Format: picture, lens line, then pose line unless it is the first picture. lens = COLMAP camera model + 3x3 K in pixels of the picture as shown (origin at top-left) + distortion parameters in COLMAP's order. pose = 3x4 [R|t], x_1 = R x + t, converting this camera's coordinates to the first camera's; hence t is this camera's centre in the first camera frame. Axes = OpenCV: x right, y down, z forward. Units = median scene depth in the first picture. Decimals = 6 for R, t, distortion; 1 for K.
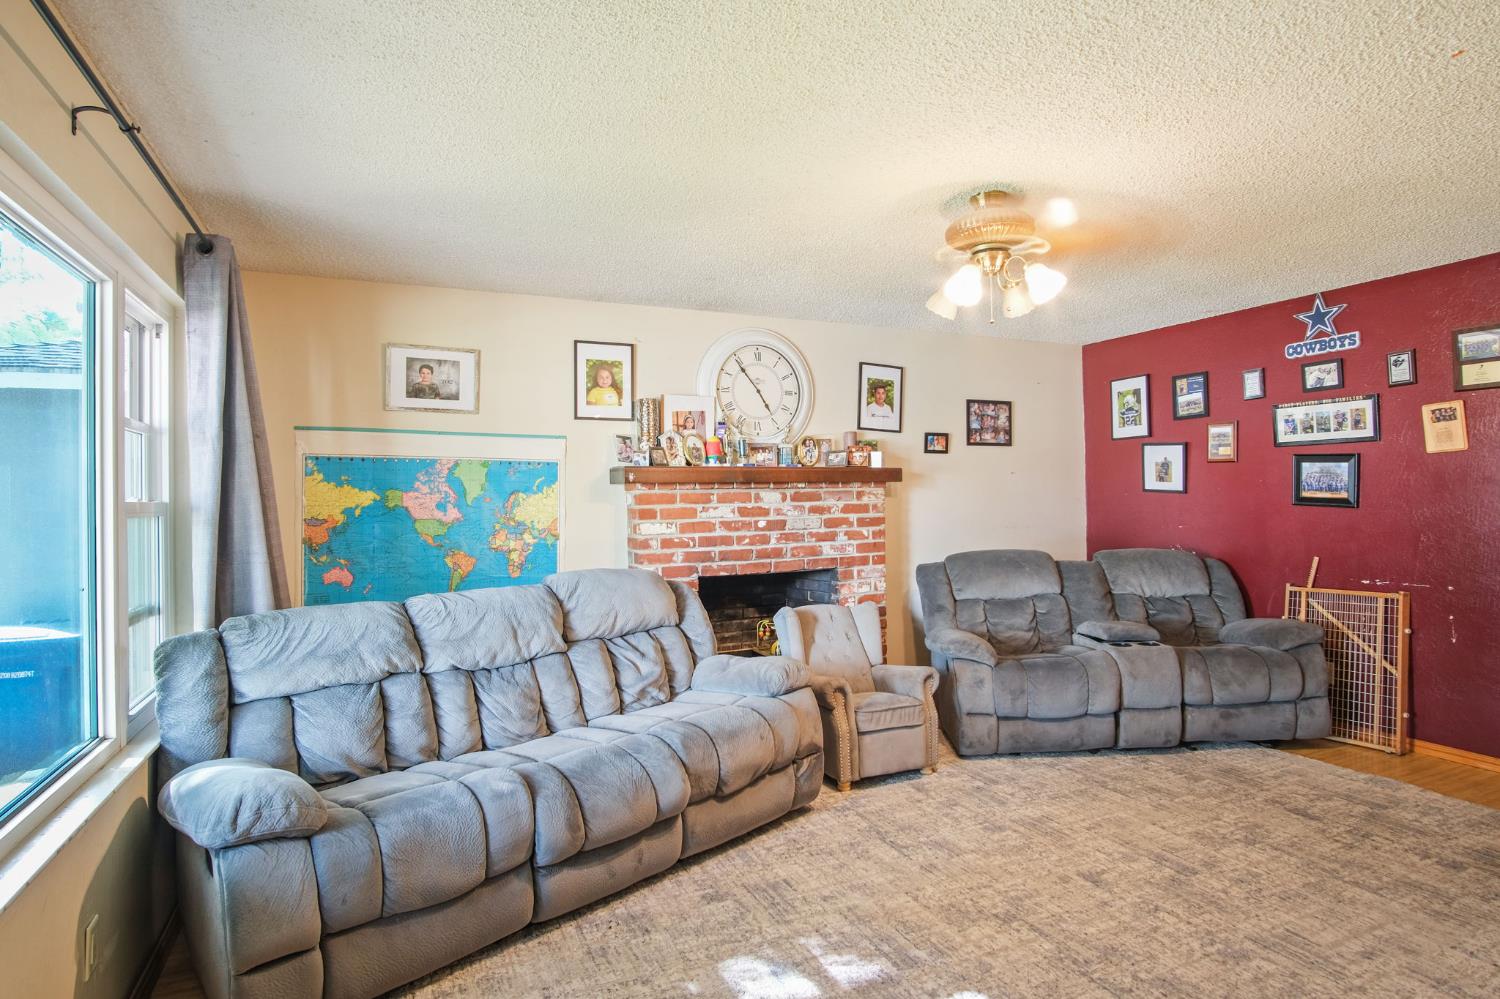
lens RADIAL K [[822.3, 0, 761.5], [0, 822.3, 501.5], [0, 0, 1]] dist [-0.015632, 0.005933]
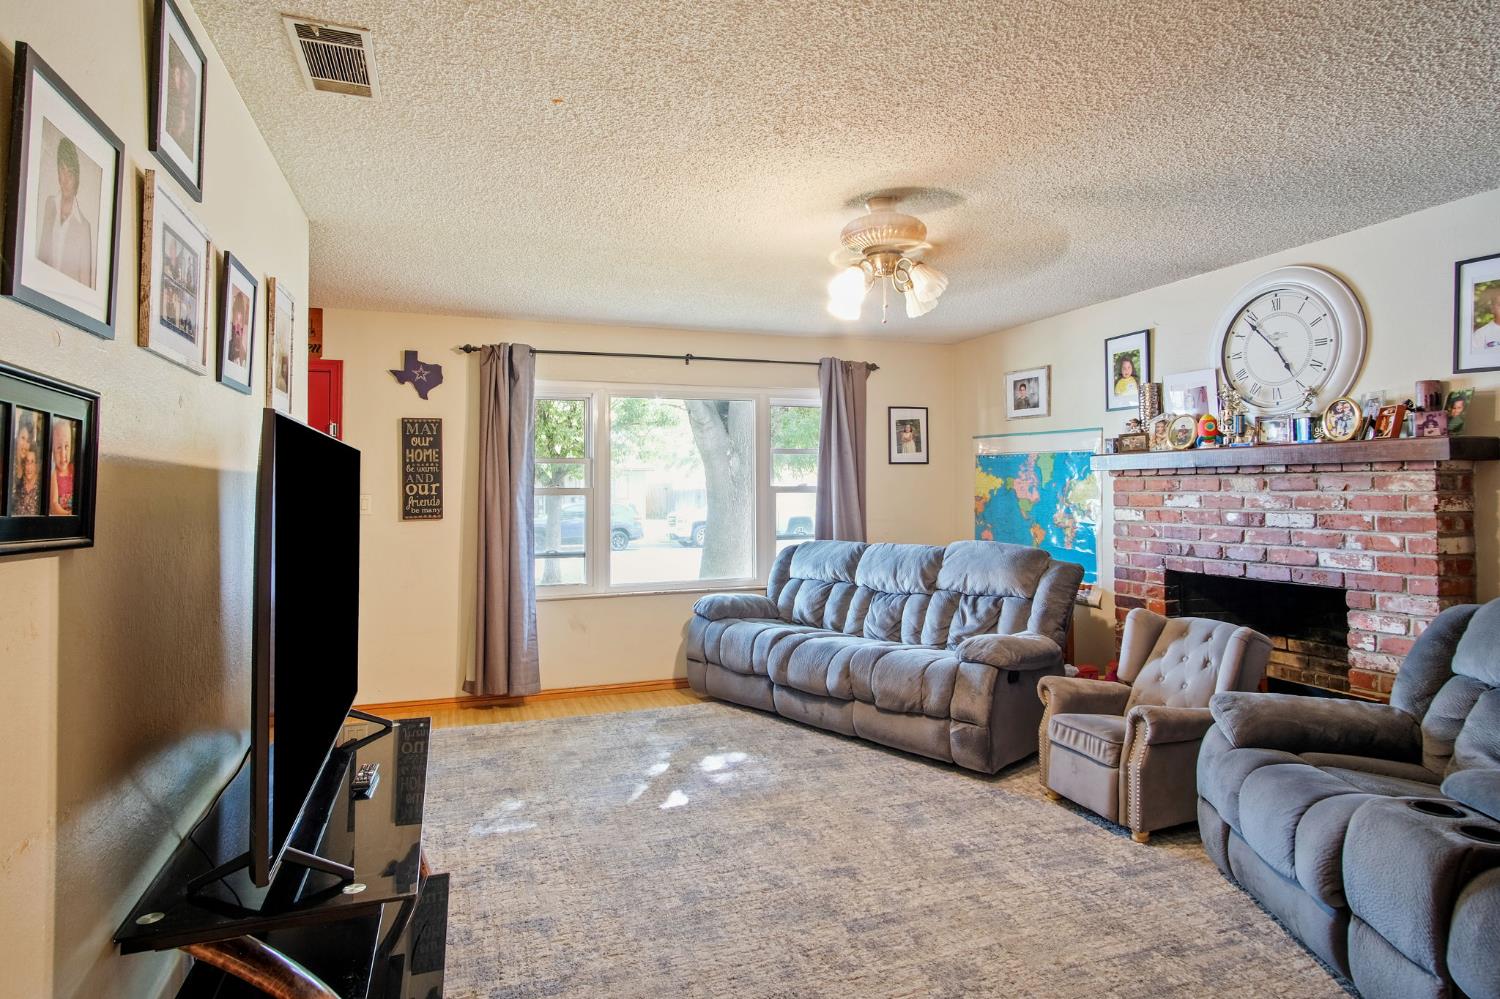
lens RADIAL K [[822.3, 0, 755.6], [0, 822.3, 494.4], [0, 0, 1]] dist [-0.015632, 0.005933]
pose [[-0.092678, 0.023170, -0.995426, 0.978814], [0.004774, 0.999728, 0.022826, -0.018573], [0.995685, -0.002636, -0.092764, 0.688793]]
